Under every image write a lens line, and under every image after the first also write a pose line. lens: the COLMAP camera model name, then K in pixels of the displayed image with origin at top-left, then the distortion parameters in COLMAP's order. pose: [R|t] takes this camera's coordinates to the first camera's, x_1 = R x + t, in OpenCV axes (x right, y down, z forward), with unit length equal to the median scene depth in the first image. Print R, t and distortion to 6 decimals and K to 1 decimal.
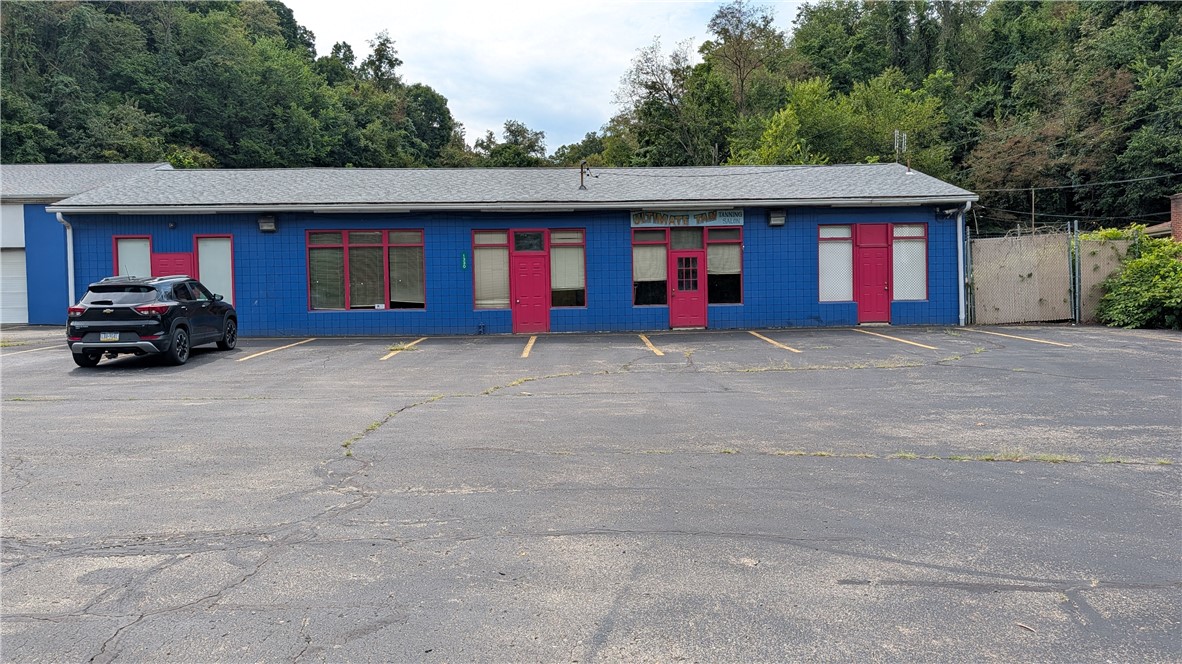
lens RADIAL K [[879.6, 0, 591.0], [0, 879.6, 332.0], [0, 0, 1]] dist [0.012215, -0.014603]
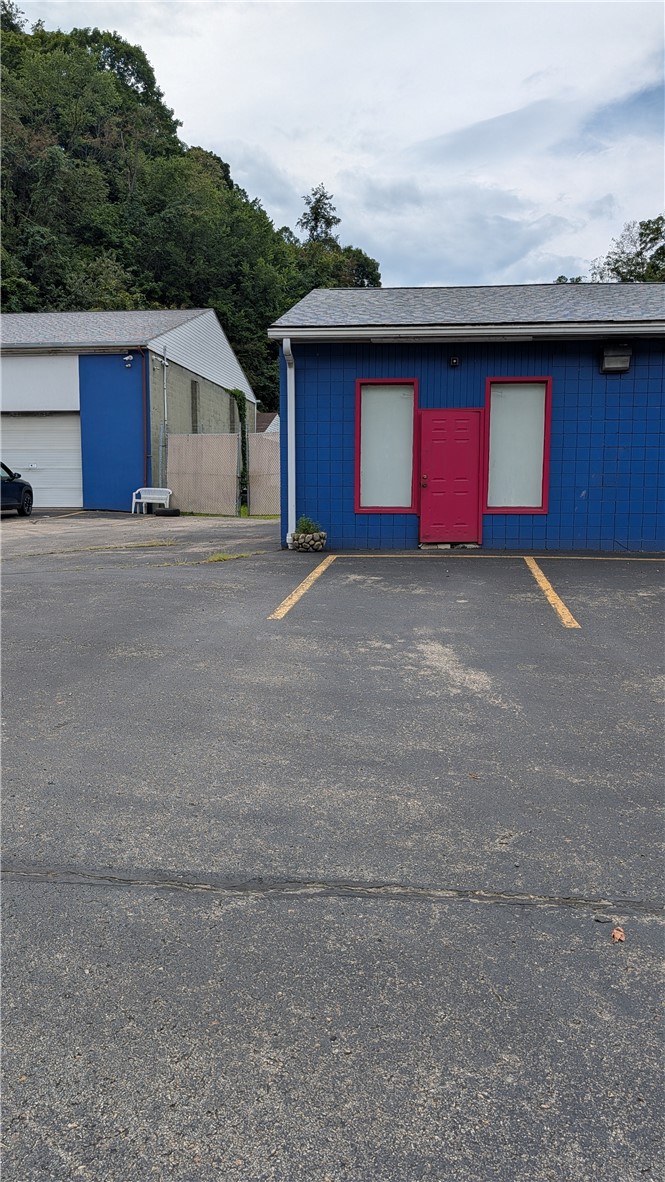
lens RADIAL K [[879.6, 0, 302.9], [0, 879.6, 590.3], [0, 0, 1]] dist [0.012215, -0.014603]
pose [[0.984360, 0.042010, -0.171087, -0.151413], [-0.027380, 0.995833, 0.086993, -0.004955], [0.174029, -0.080948, 0.981408, 0.123379]]
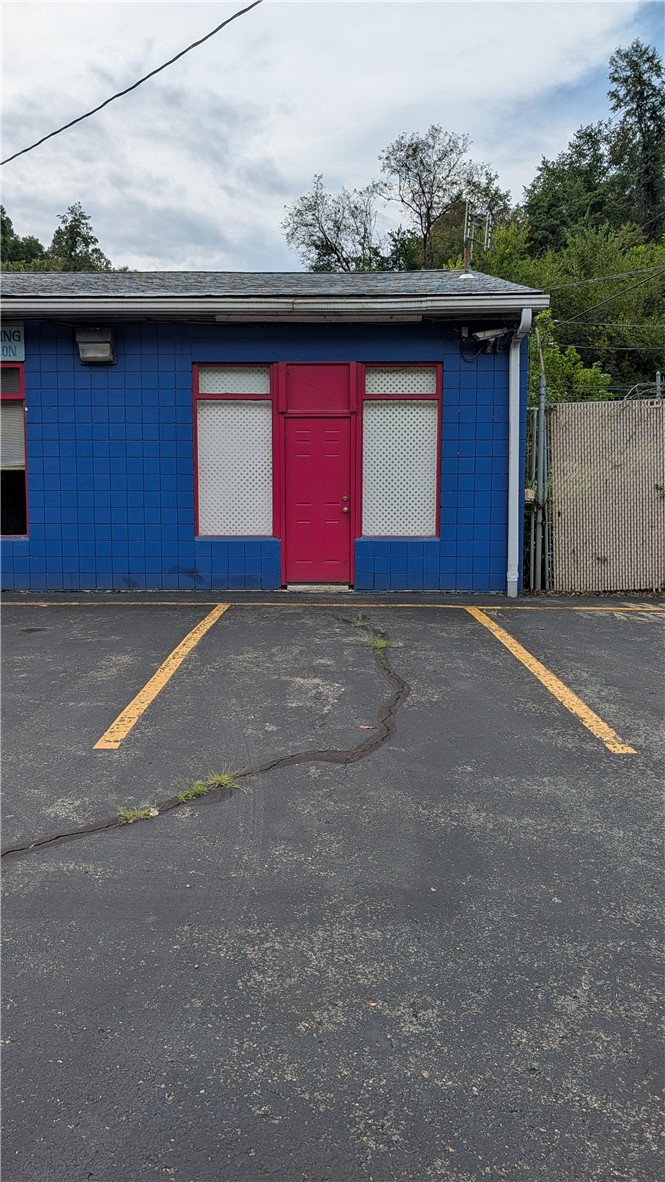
lens RADIAL K [[879.6, 0, 302.9], [0, 879.6, 590.3], [0, 0, 1]] dist [0.012215, -0.014603]
pose [[0.997576, 0.025703, -0.064659, 0.117498], [-0.022017, 0.998126, 0.057096, -0.011426], [0.066006, -0.055534, 0.996273, 0.187267]]
